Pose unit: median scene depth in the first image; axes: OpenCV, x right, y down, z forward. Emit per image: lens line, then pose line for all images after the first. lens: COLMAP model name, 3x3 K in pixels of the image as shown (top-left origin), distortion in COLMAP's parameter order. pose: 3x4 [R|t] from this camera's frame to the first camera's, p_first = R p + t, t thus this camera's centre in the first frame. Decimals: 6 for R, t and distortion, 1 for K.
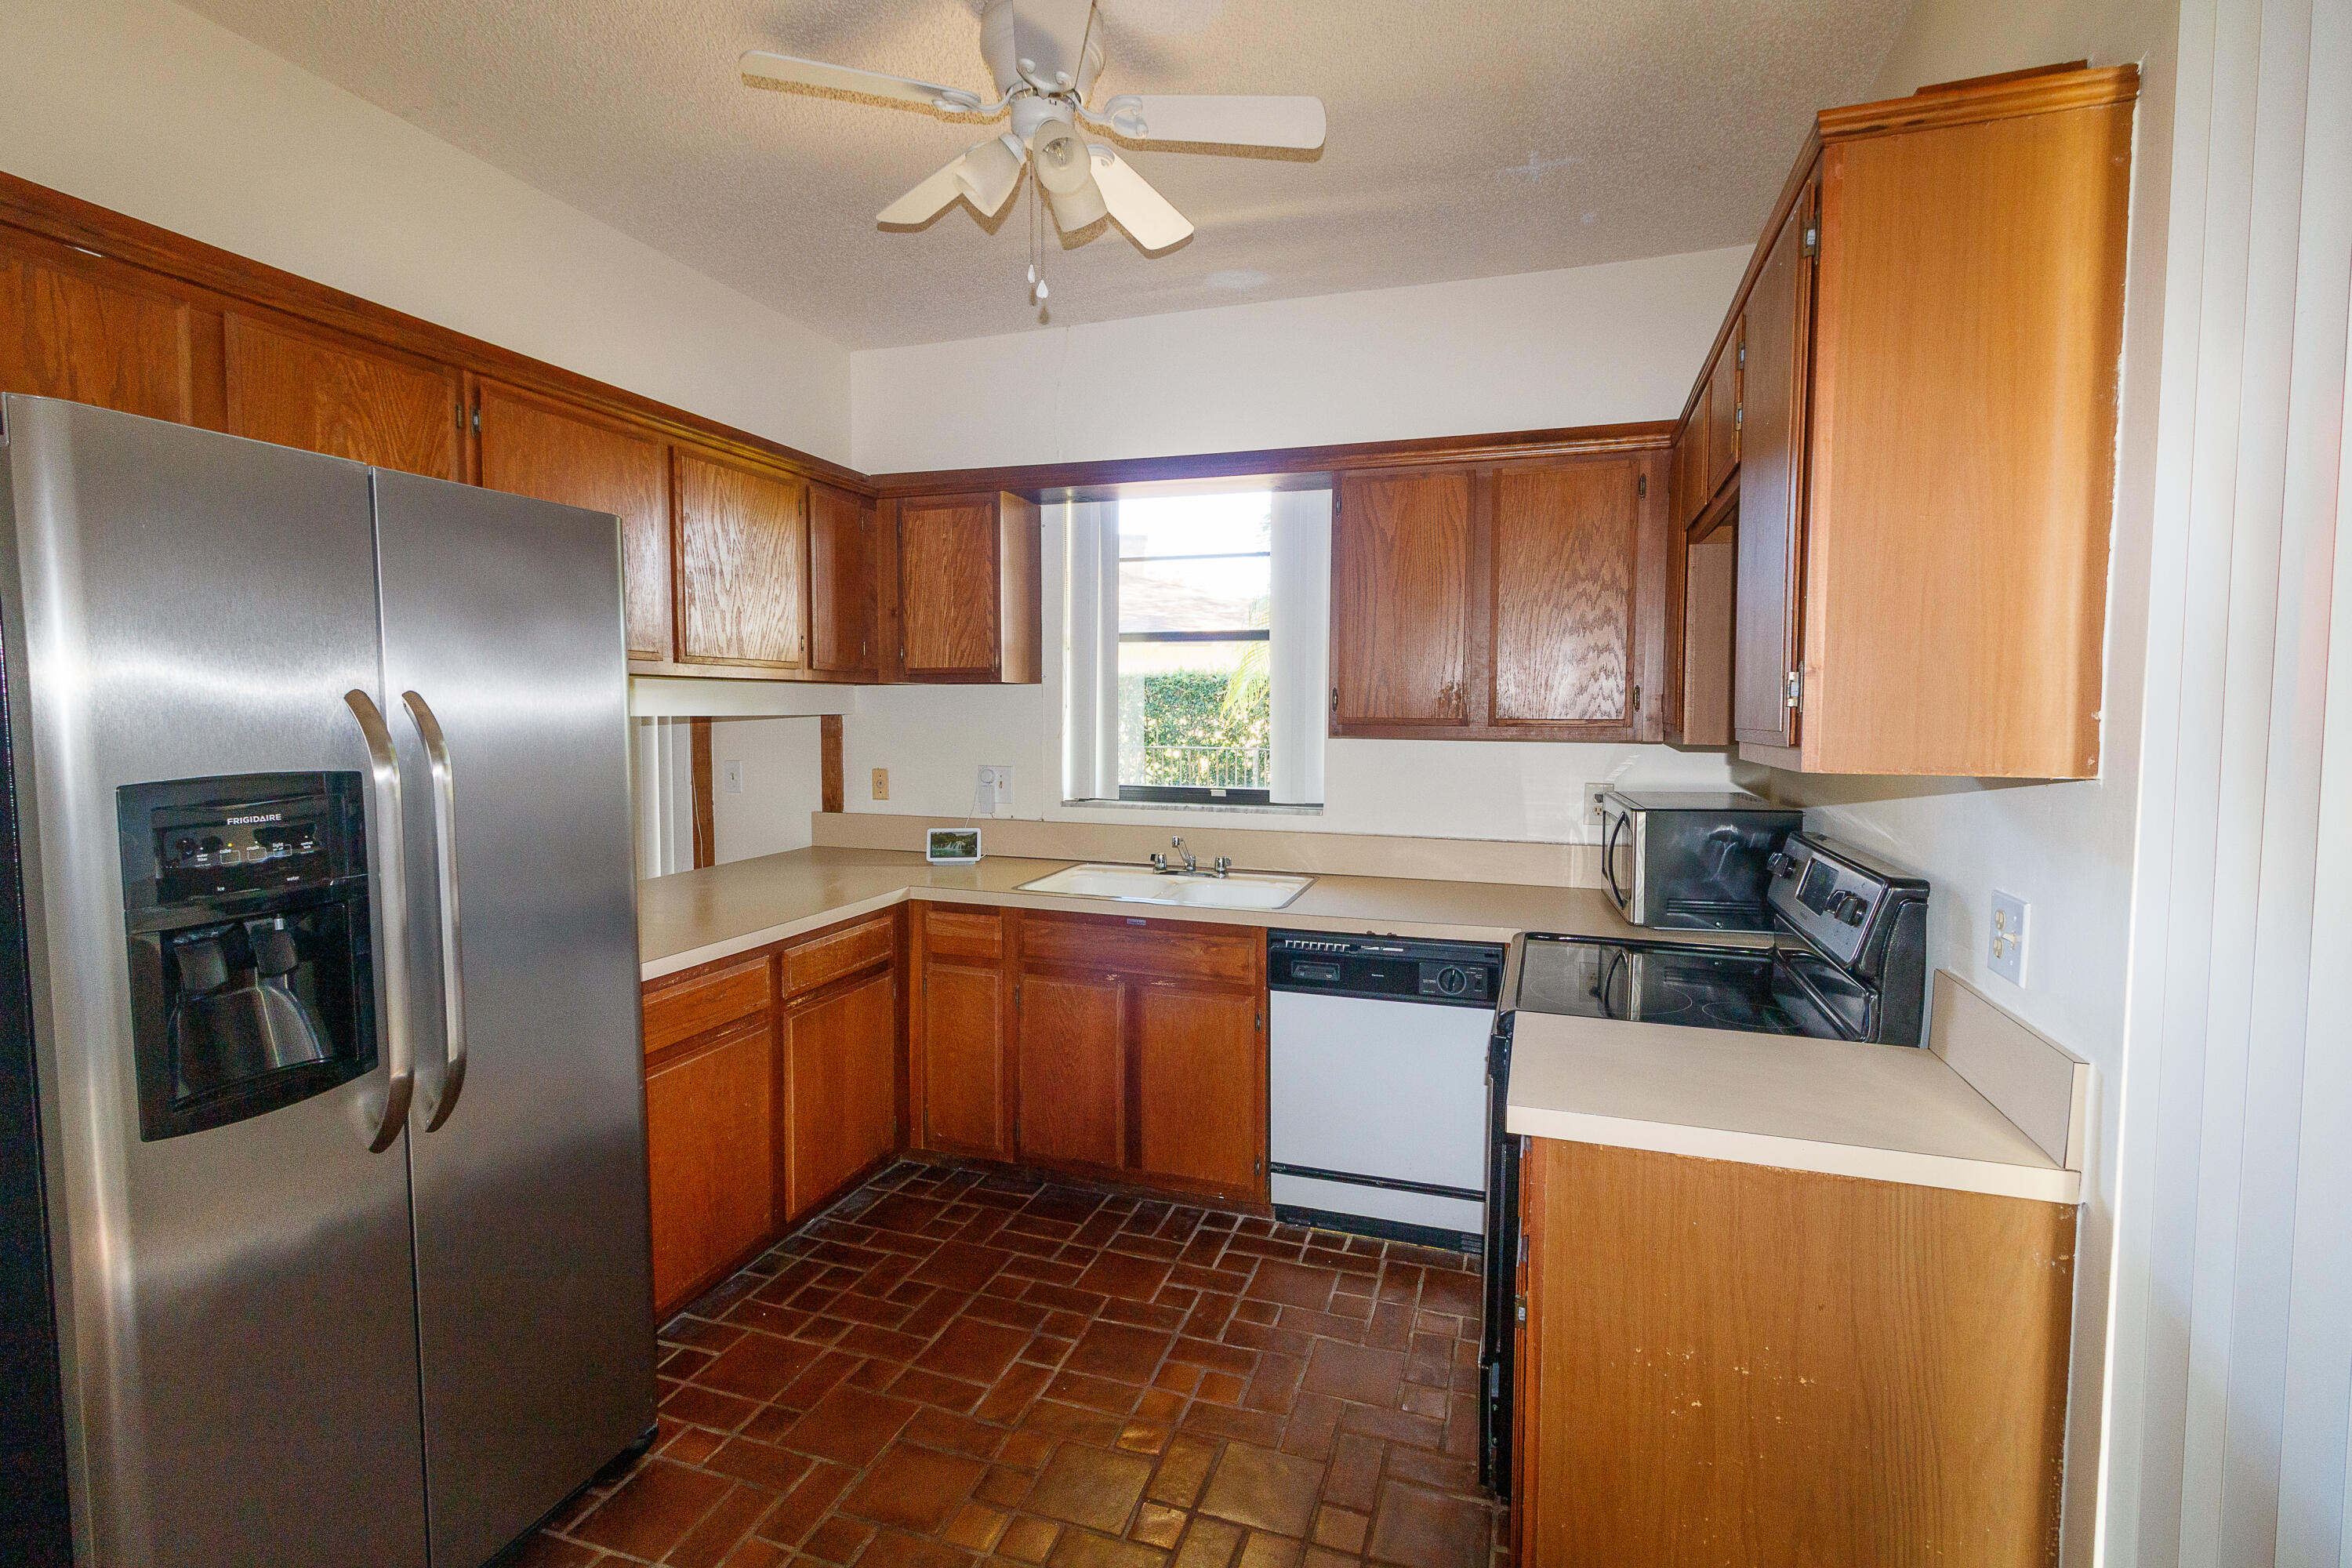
lens RADIAL K [[1083.3, 0, 1182.4], [0, 1083.3, 765.7], [0, 0, 1]] dist [-0.000860, -0.000223]
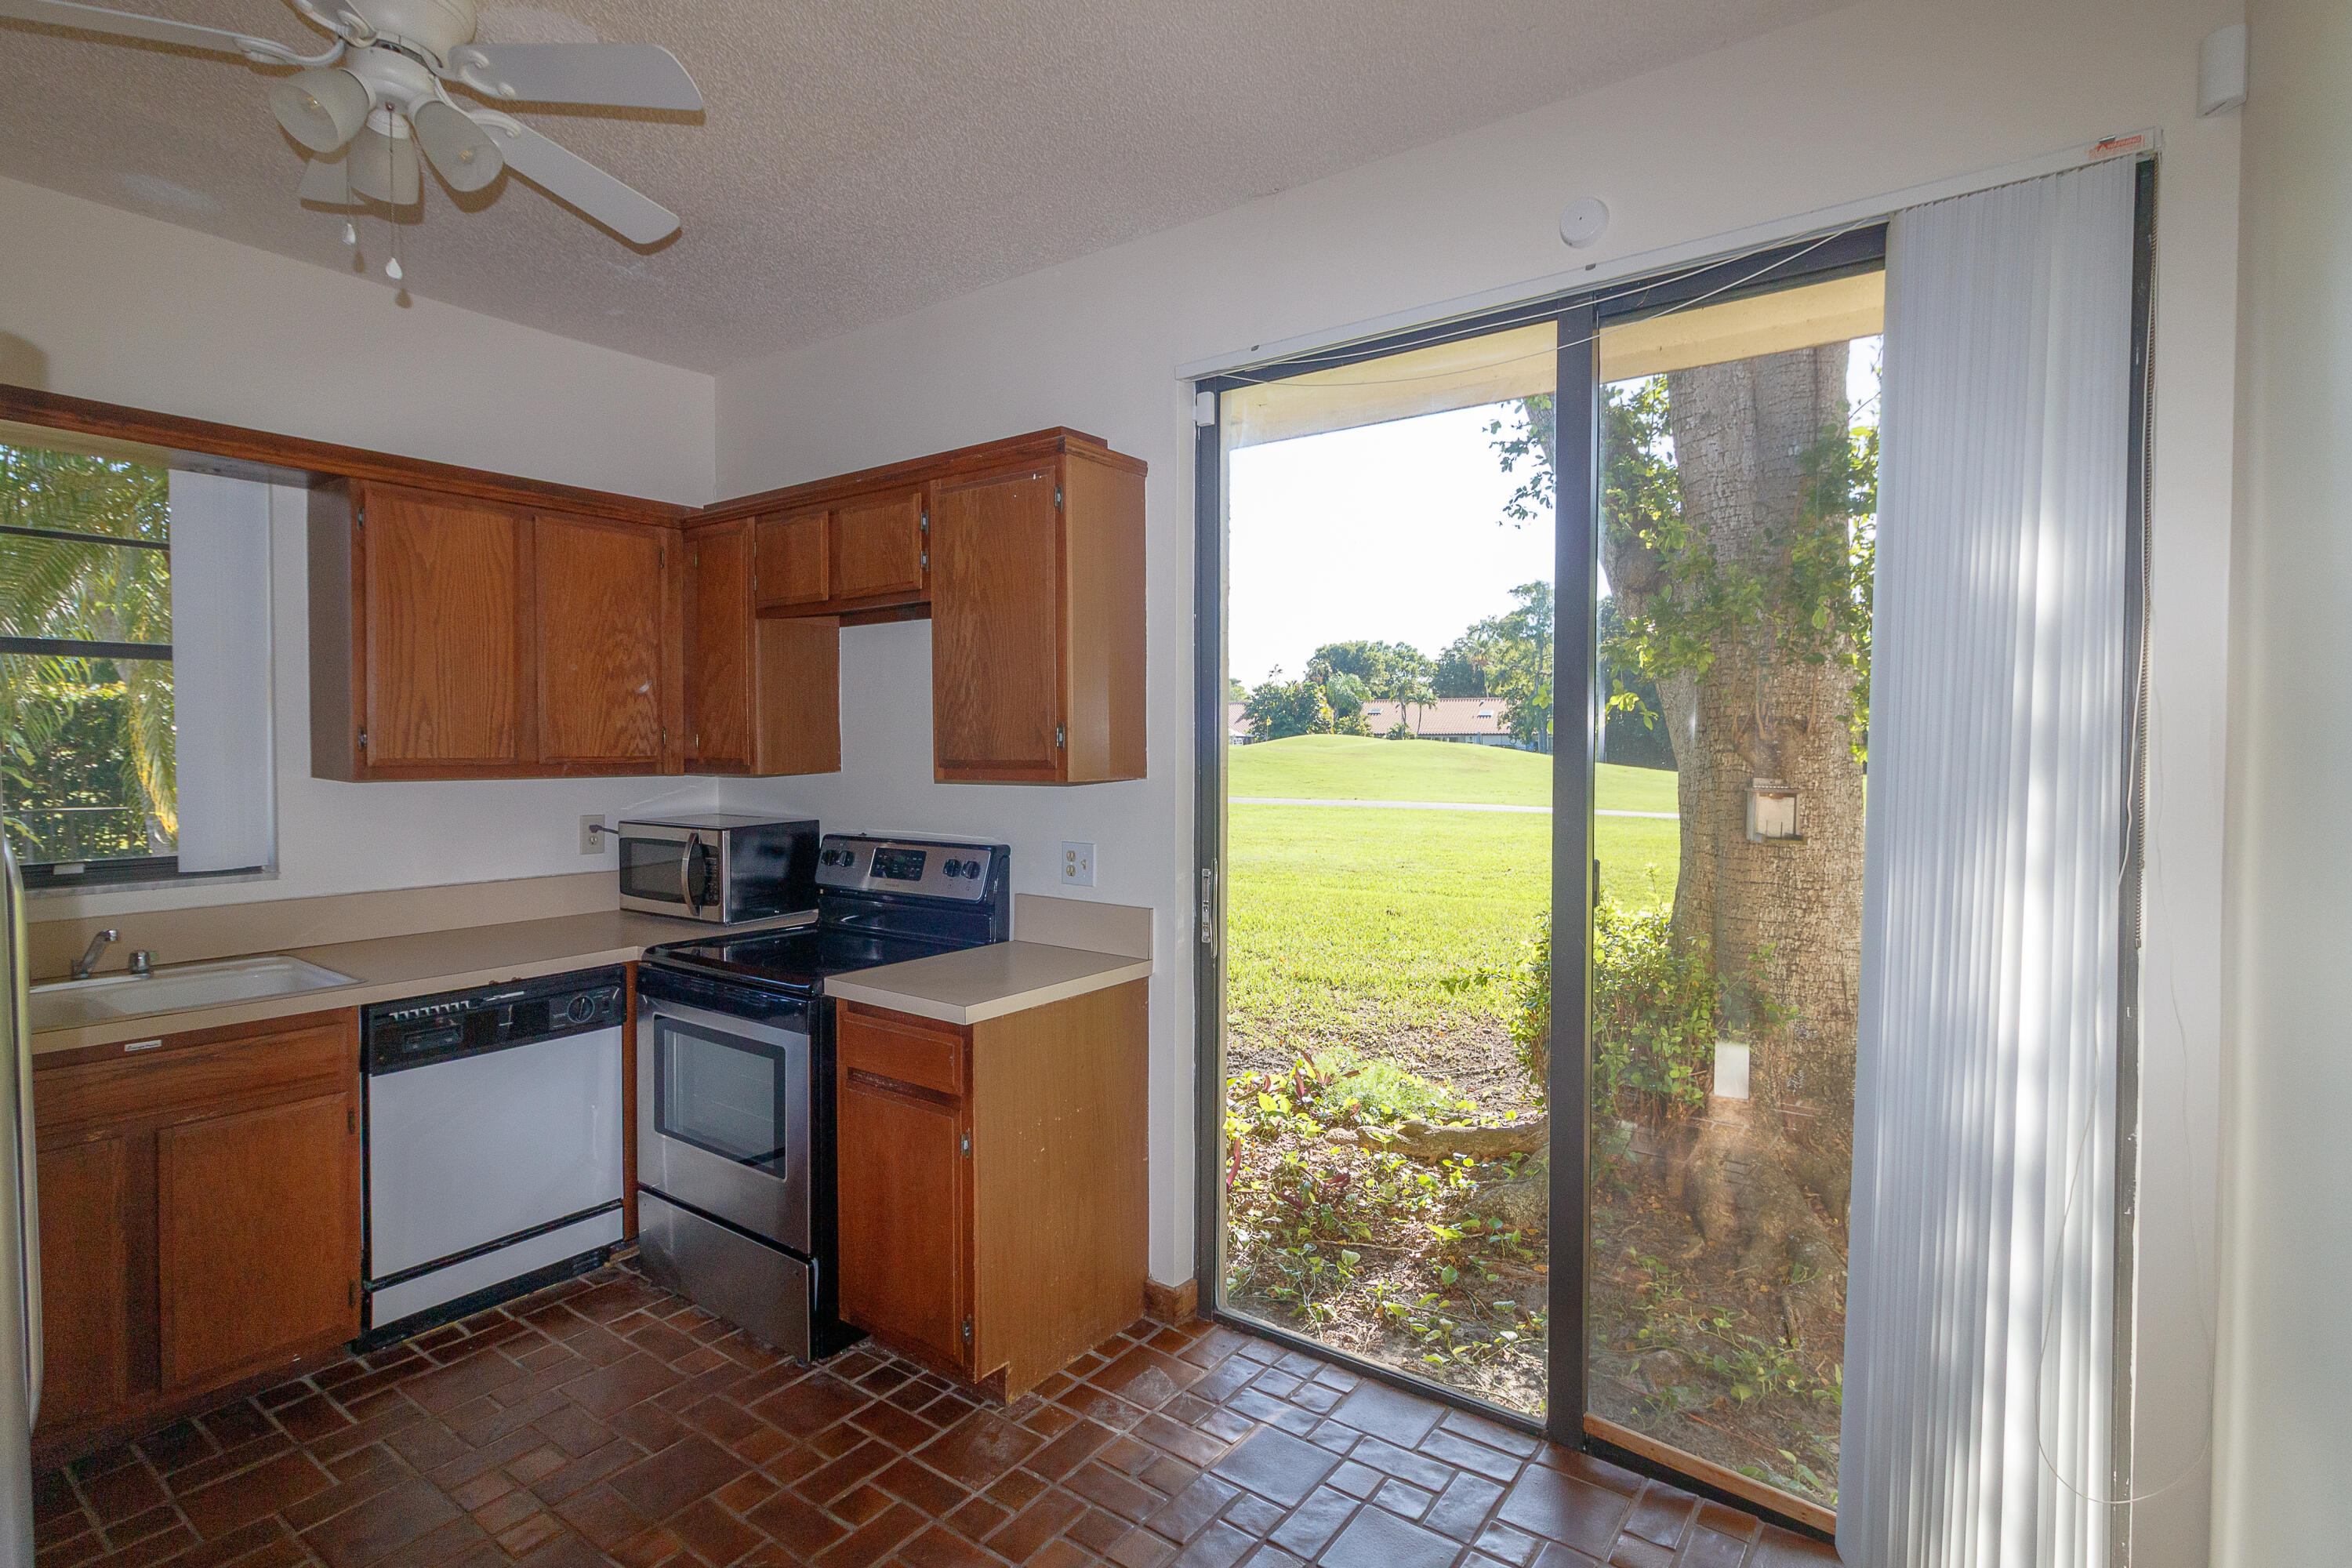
lens RADIAL K [[1083.3, 0, 1195.7], [0, 1083.3, 783.5], [0, 0, 1]] dist [-0.000860, -0.000223]
pose [[0.300020, -0.038067, 0.953173, -0.523257], [0.053338, 0.998310, 0.023082, -0.009918], [-0.952441, 0.043915, 0.301543, 0.108627]]
